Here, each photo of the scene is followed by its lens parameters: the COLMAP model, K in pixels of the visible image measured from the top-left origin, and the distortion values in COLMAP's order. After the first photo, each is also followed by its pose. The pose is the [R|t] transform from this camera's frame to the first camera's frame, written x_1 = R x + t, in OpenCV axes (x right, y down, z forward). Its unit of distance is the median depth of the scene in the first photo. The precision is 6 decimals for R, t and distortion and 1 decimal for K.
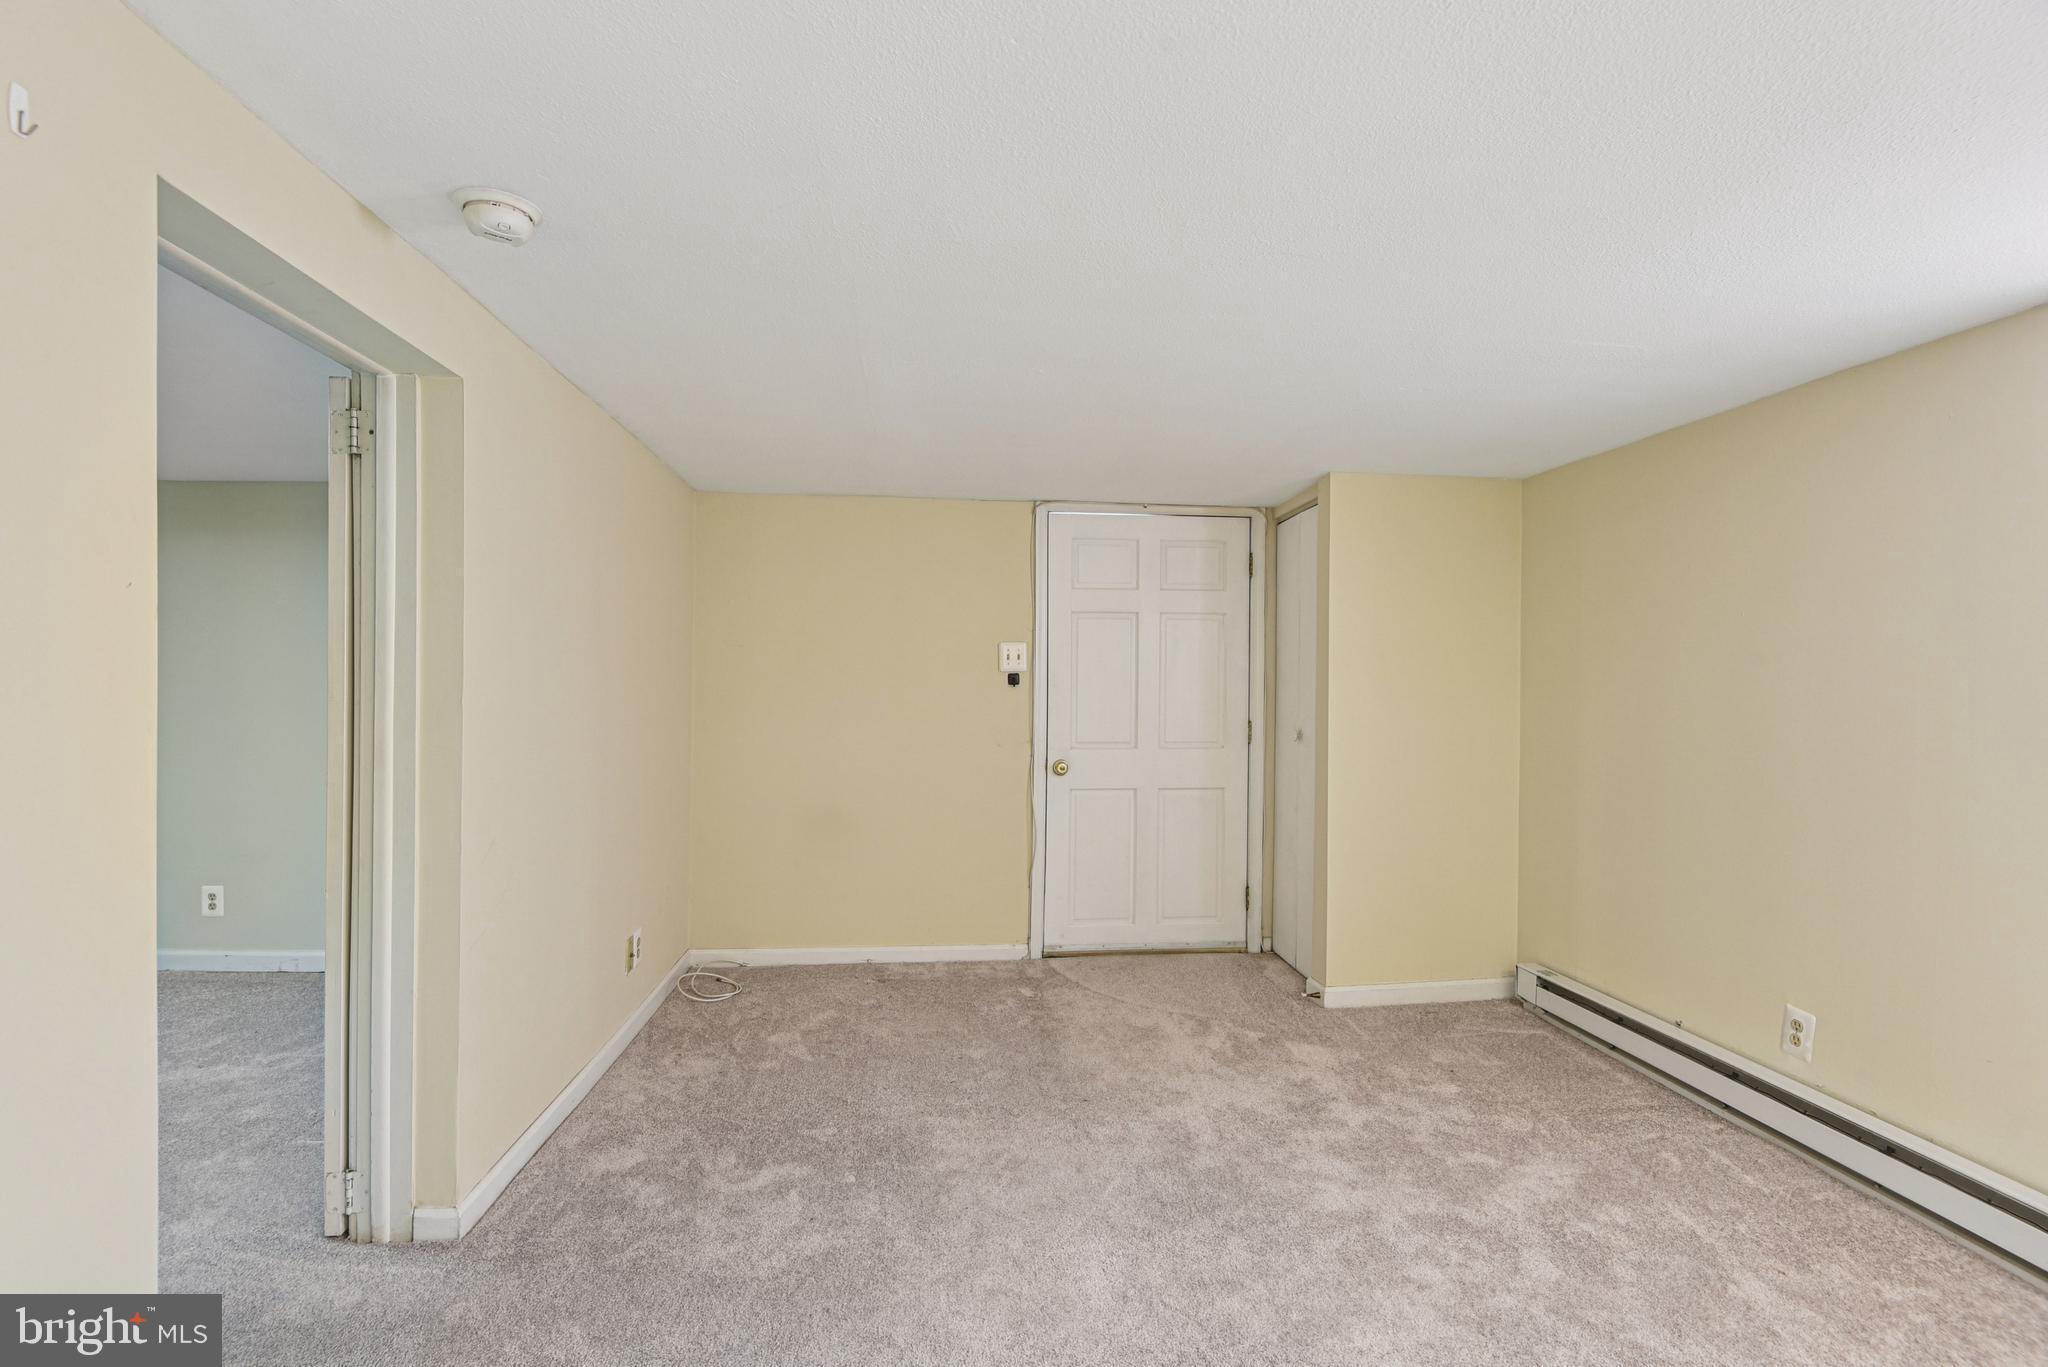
lens RADIAL K [[959.7, 0, 1023.3], [0, 959.7, 680.3], [0, 0, 1]] dist [-0.036655, -0.003747]
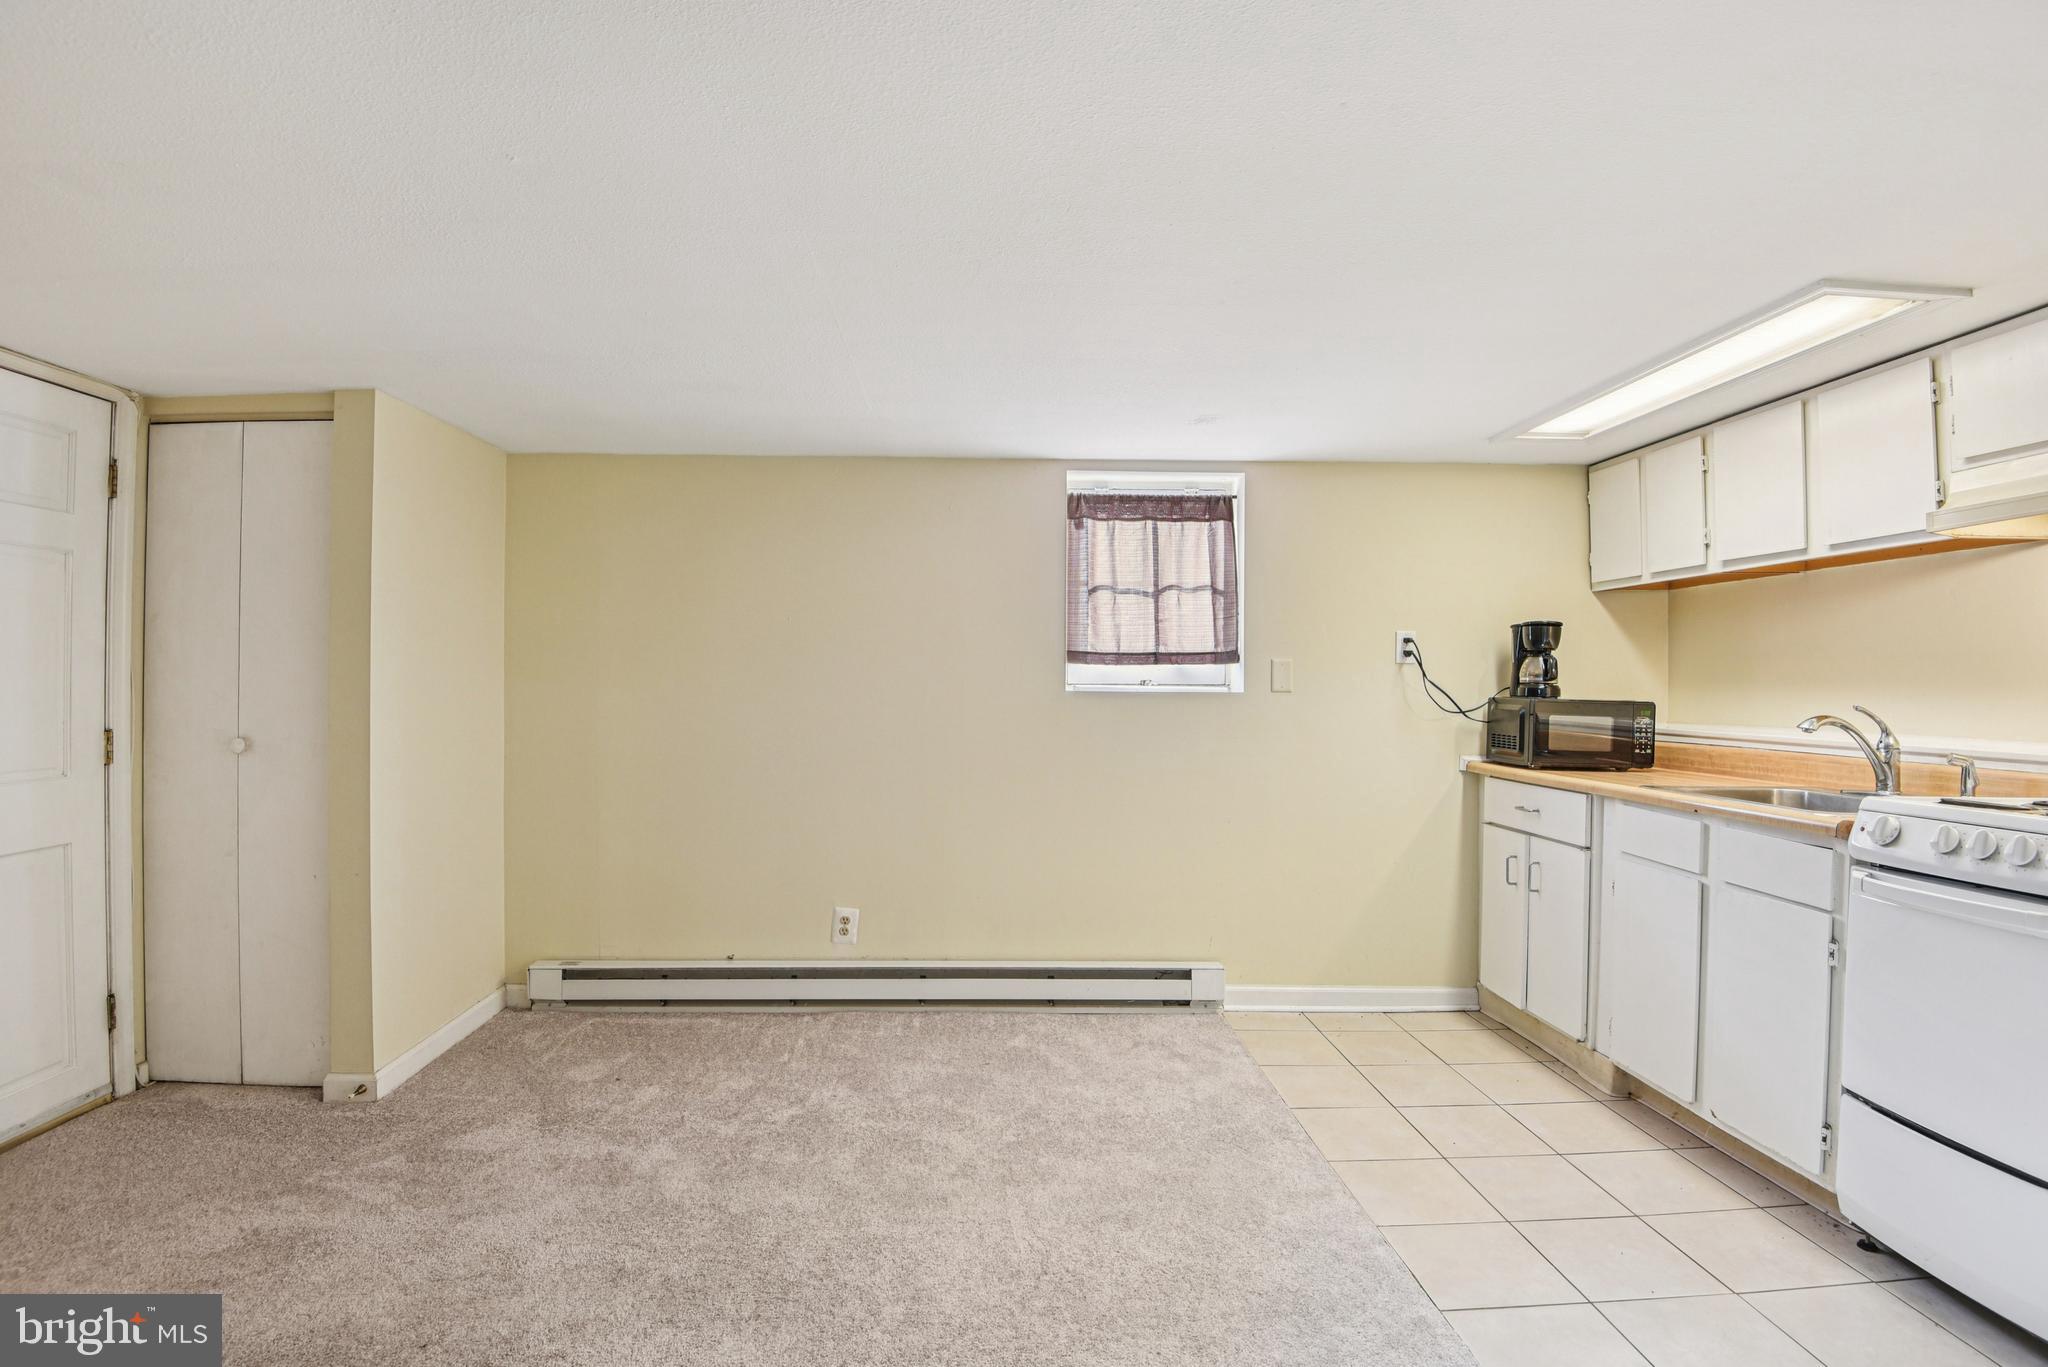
lens RADIAL K [[959.7, 0, 994.2], [0, 959.7, 682.1], [0, 0, 1]] dist [-0.036655, -0.003747]
pose [[0.079322, -0.005257, 0.996835, -0.407937], [-0.004493, 0.999974, 0.005631, 0.007353], [-0.996839, -0.004925, 0.079296, 0.487620]]
